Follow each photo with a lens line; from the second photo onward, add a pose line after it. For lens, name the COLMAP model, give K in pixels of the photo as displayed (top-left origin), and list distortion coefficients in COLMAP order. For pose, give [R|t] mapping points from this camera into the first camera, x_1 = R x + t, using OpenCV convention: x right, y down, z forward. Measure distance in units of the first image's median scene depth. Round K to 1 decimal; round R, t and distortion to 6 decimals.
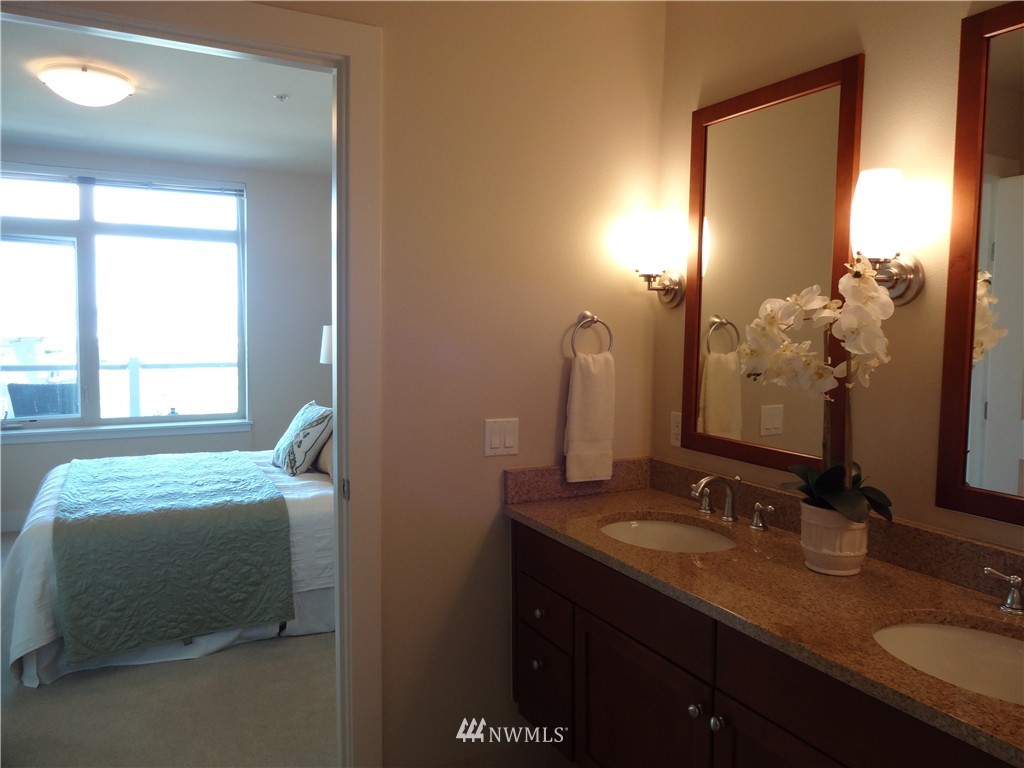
lens RADIAL K [[750.8, 0, 507.1], [0, 750.8, 380.0], [0, 0, 1]] dist [-0.009016, -0.001300]
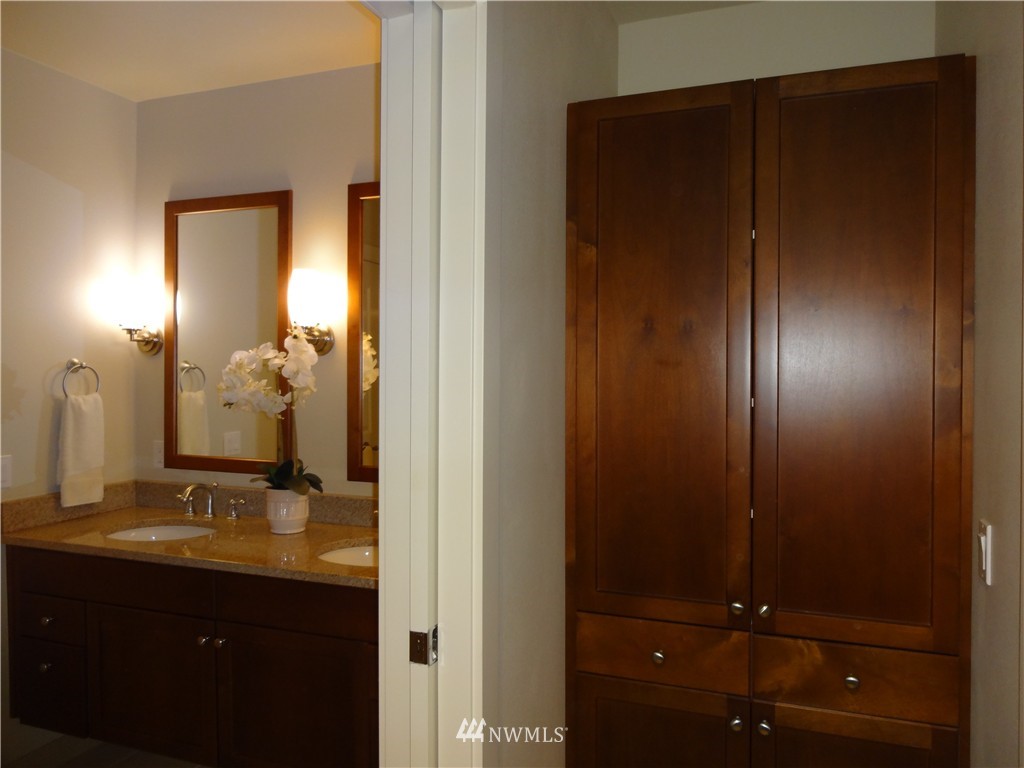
lens RADIAL K [[750.8, 0, 509.0], [0, 750.8, 379.3], [0, 0, 1]] dist [-0.009016, -0.001300]
pose [[0.747157, -0.017802, 0.664409, -0.189184], [0.056417, 0.997732, -0.036710, 0.024451], [-0.662249, 0.064912, 0.746467, -0.360569]]
